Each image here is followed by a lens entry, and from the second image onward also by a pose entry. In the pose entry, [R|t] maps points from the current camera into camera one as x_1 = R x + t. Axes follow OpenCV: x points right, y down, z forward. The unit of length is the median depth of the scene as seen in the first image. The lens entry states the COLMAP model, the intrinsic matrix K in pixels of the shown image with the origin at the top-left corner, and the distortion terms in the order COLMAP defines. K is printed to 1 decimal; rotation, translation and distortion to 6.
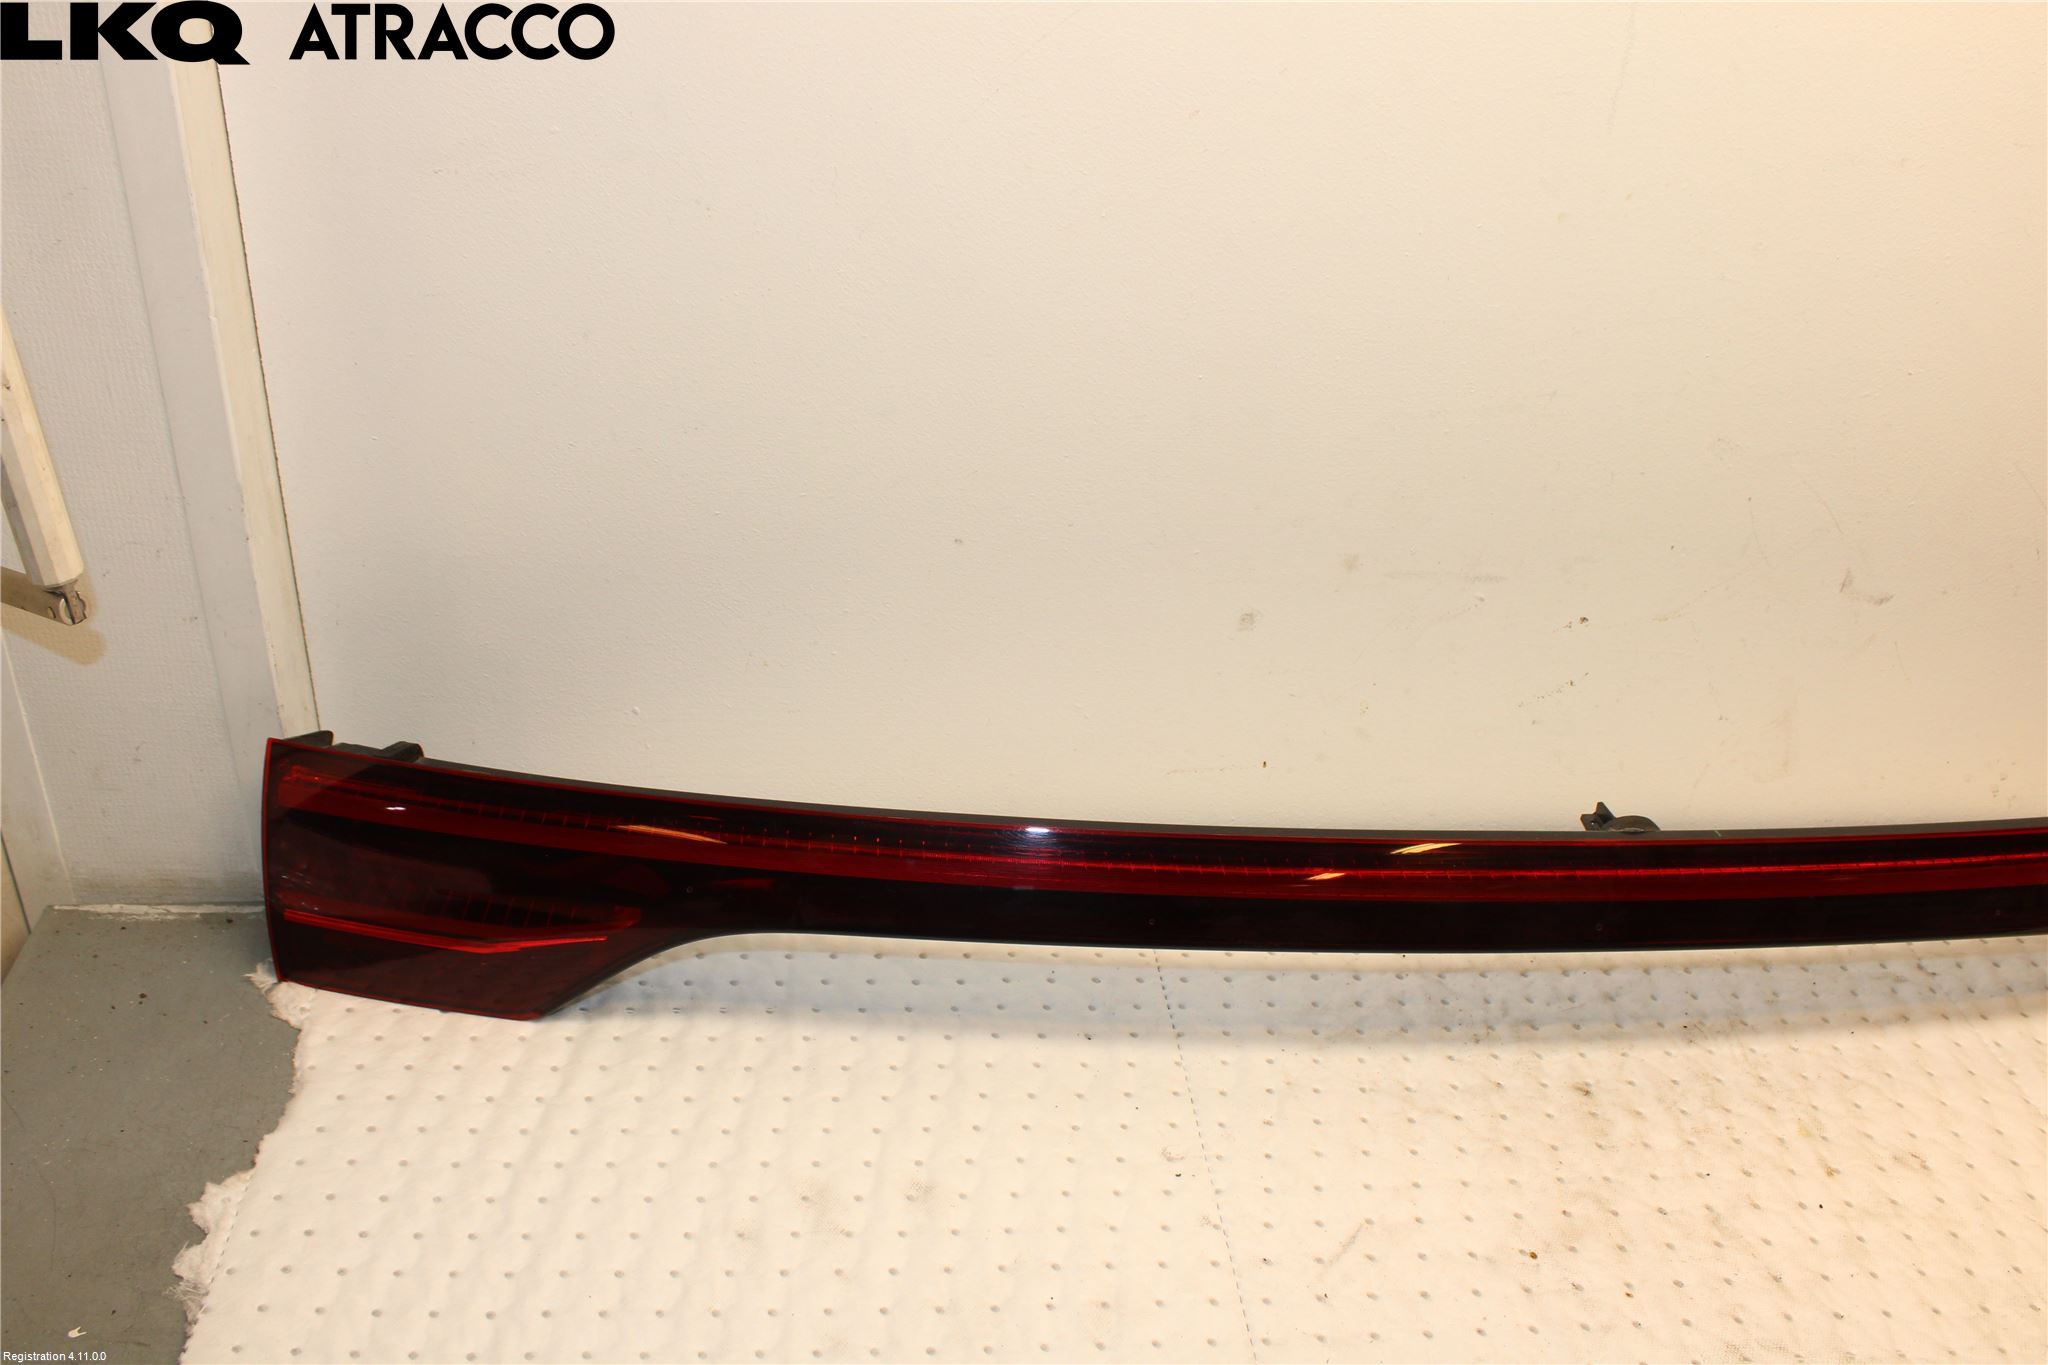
lens RADIAL K [[1811.8, 0, 1013.5], [0, 1811.8, 679.8], [0, 0, 1]] dist [-0.151350, 0.111534]
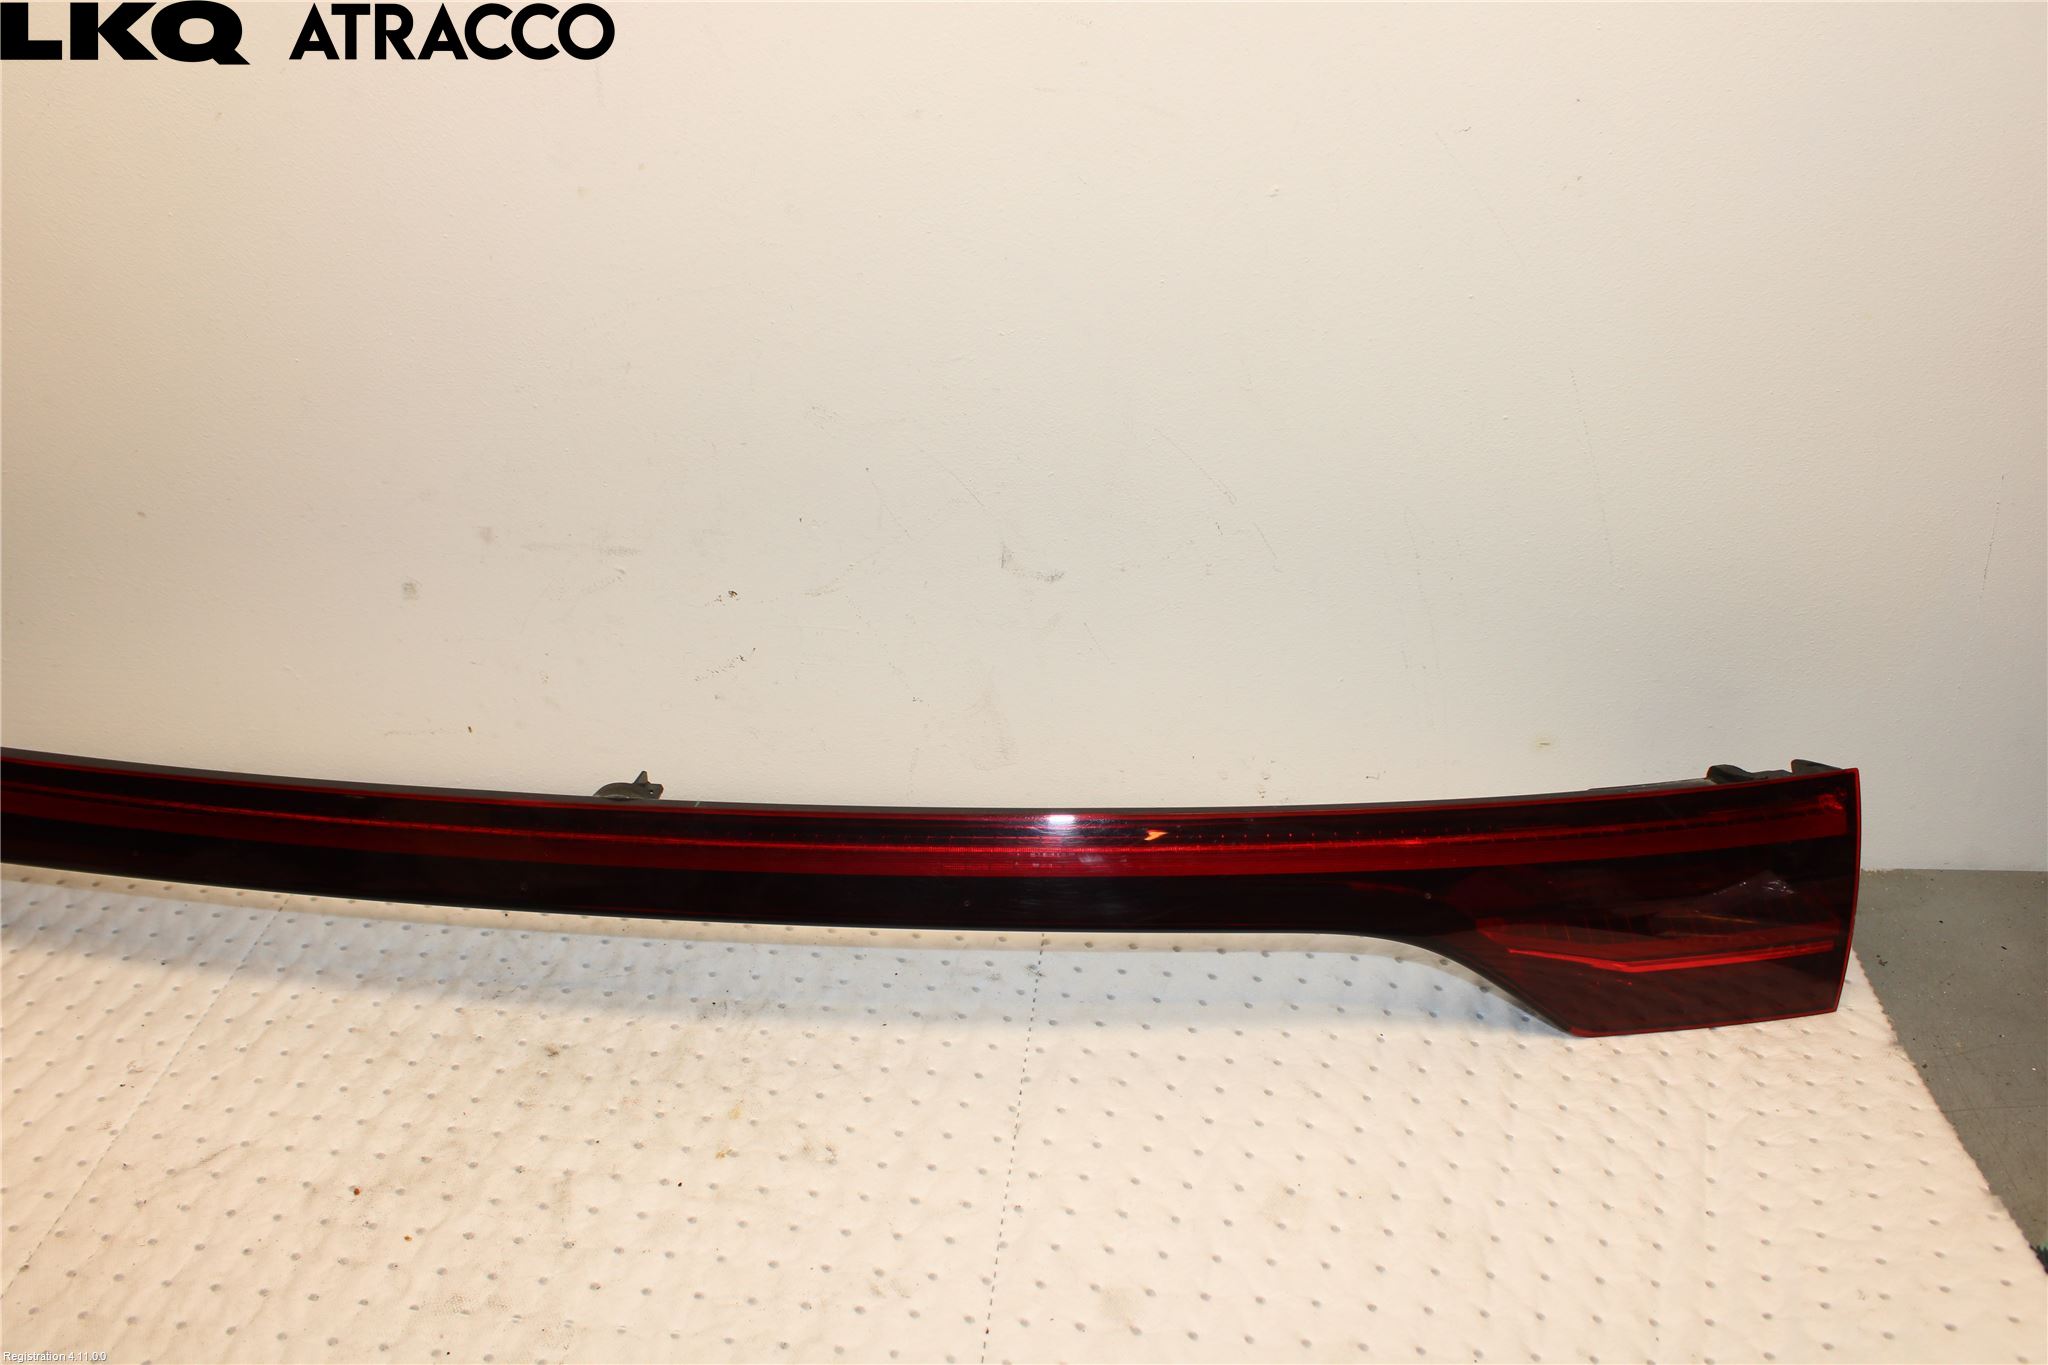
lens RADIAL K [[1811.8, 0, 1021.8], [0, 1811.8, 669.6], [0, 0, 1]] dist [-0.151350, 0.111534]
pose [[0.981199, 0.025567, -0.191296, 0.794961], [-0.026010, 0.999662, 0.000197, 0.005327], [0.191237, 0.004782, 0.981532, 0.054958]]
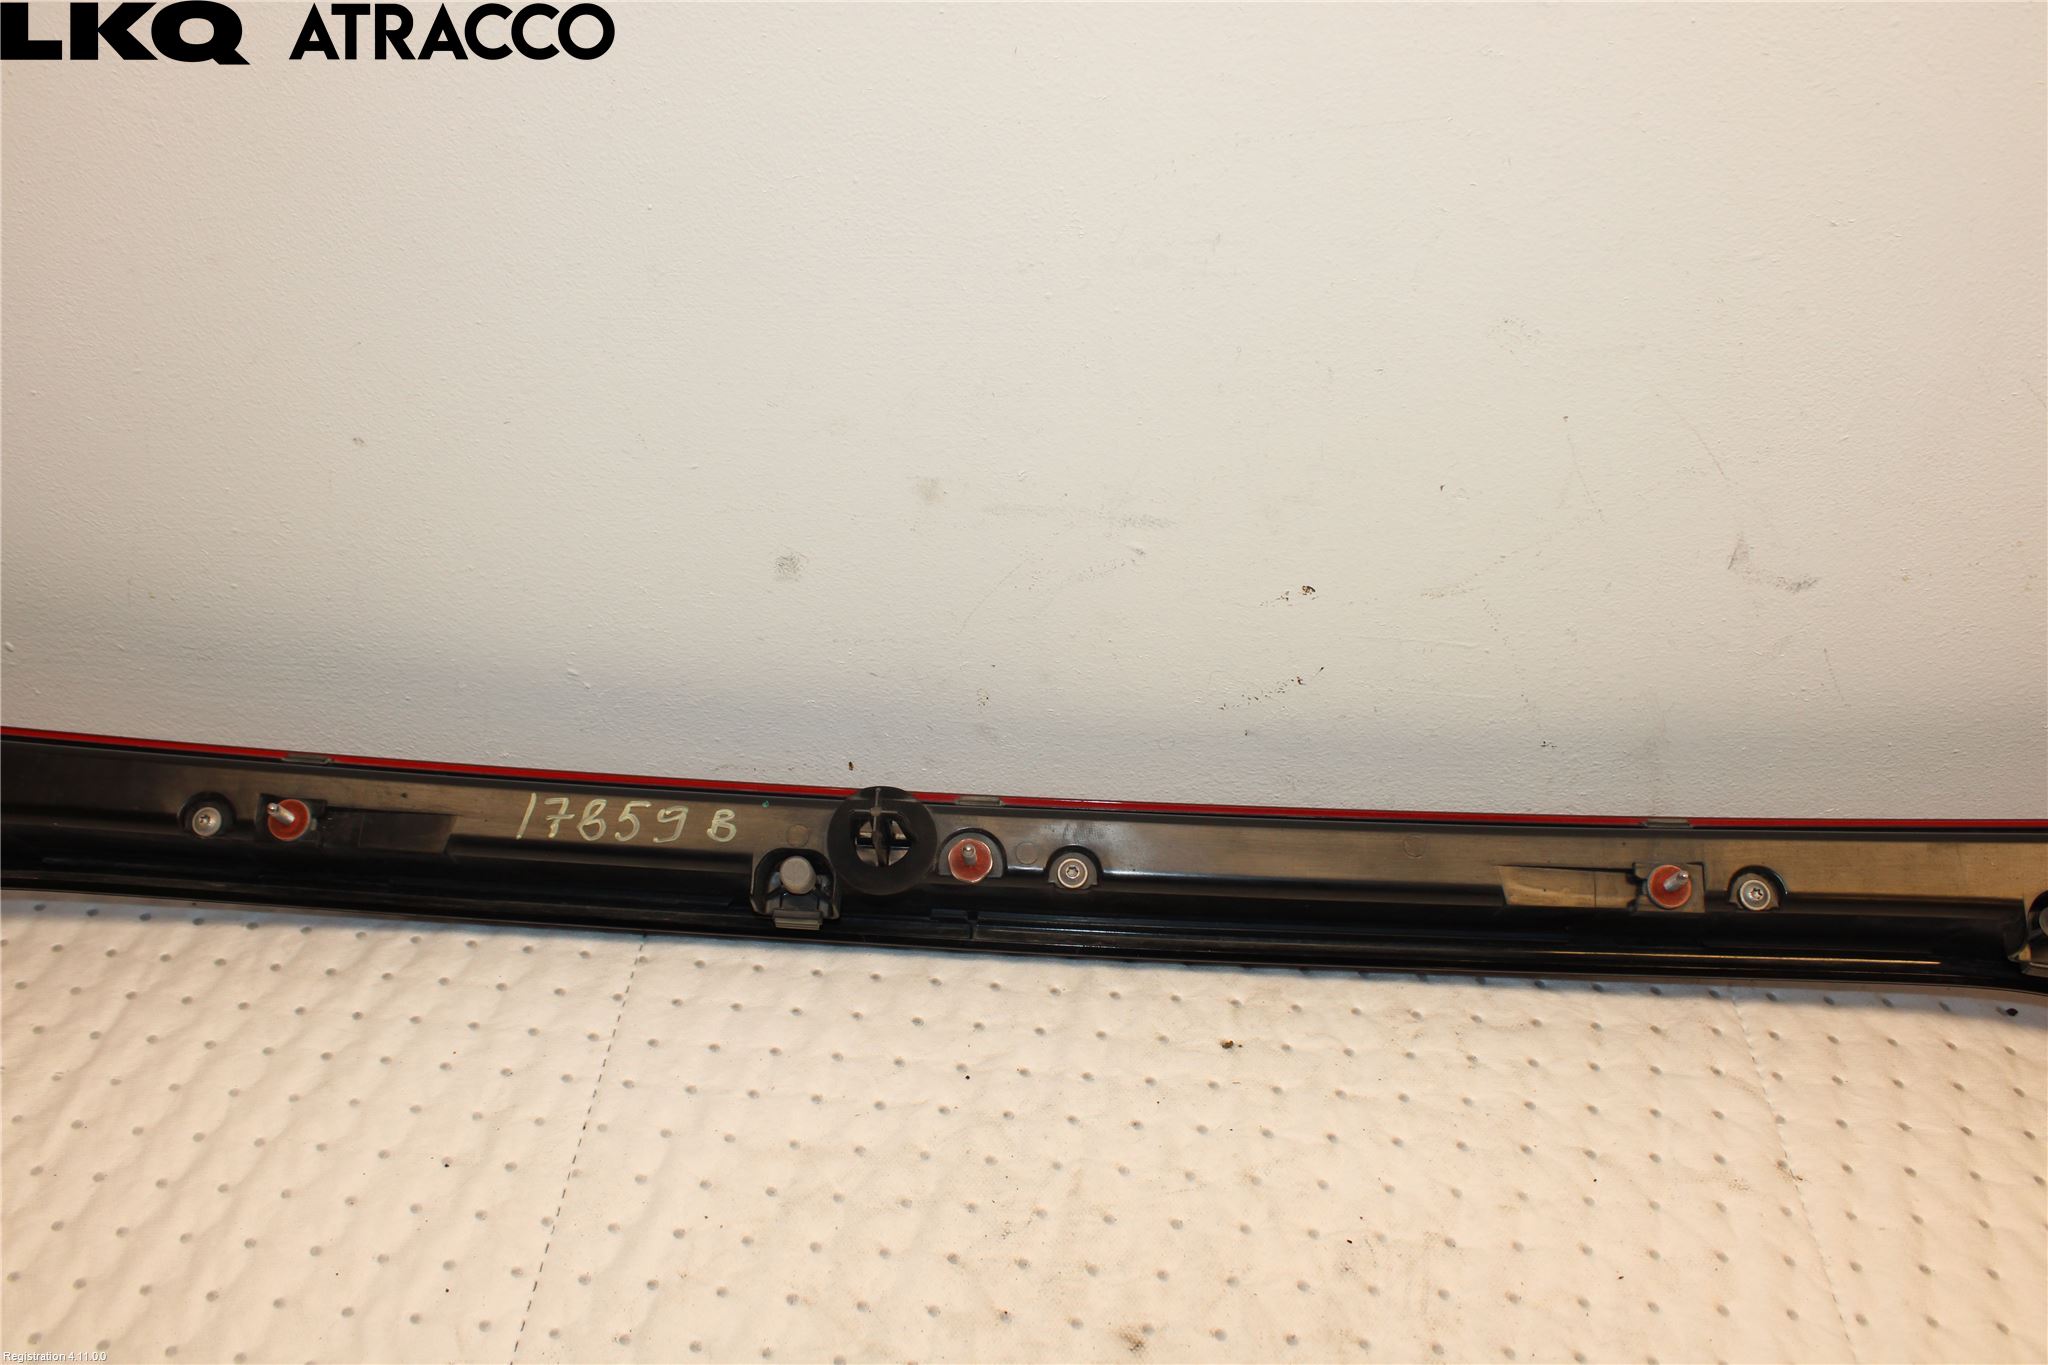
lens RADIAL K [[1811.8, 0, 1023.7], [0, 1811.8, 678.9], [0, 0, 1]] dist [-0.151350, 0.111534]
pose [[0.988122, 0.062408, -0.140428, 0.369395], [-0.048230, 0.993594, 0.102200, -0.075541], [0.145906, -0.094214, 0.984802, 0.390474]]
